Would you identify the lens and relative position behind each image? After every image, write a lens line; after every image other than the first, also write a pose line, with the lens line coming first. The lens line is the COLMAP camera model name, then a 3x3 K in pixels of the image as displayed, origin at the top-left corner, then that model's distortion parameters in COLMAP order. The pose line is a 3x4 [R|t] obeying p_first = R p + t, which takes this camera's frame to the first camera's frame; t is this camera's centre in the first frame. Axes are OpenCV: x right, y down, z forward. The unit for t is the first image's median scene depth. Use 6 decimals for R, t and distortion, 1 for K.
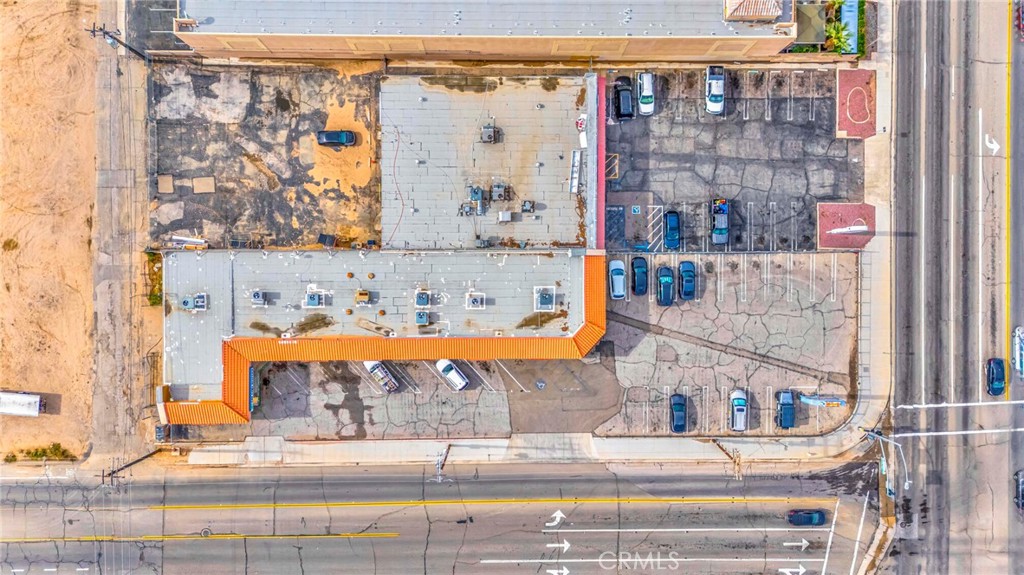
lens RADIAL K [[763.9, 0, 512.0], [0, 763.9, 287.5], [0, 0, 1]] dist [0.082699, -0.084871]
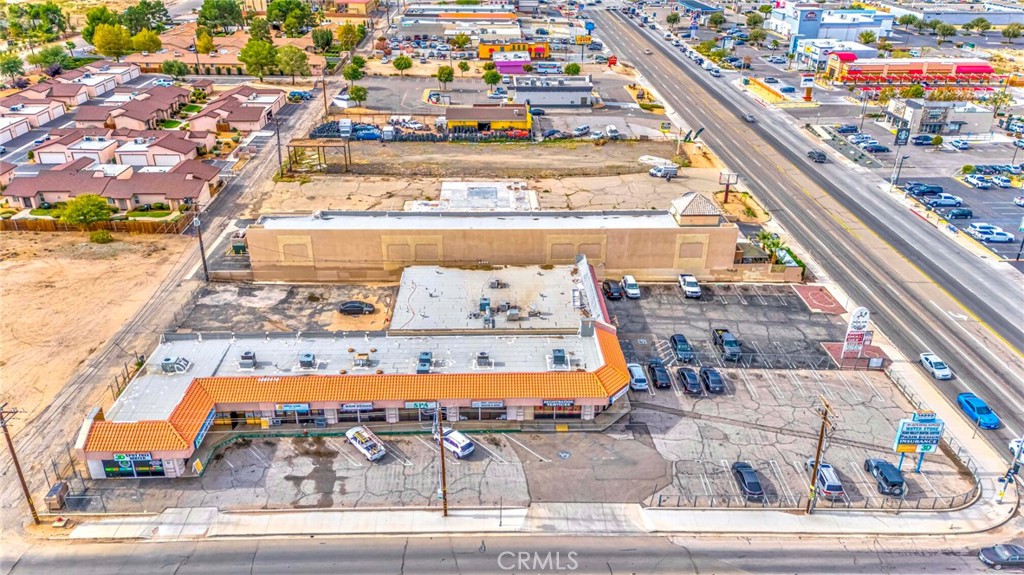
lens RADIAL K [[763.9, 0, 512.0], [0, 763.9, 287.5], [0, 0, 1]] dist [0.082699, -0.084871]
pose [[0.999452, -0.024541, 0.022227, -0.030013], [0.030588, 0.427331, -0.903578, 0.772469], [0.012677, 0.903762, 0.427848, 0.500837]]
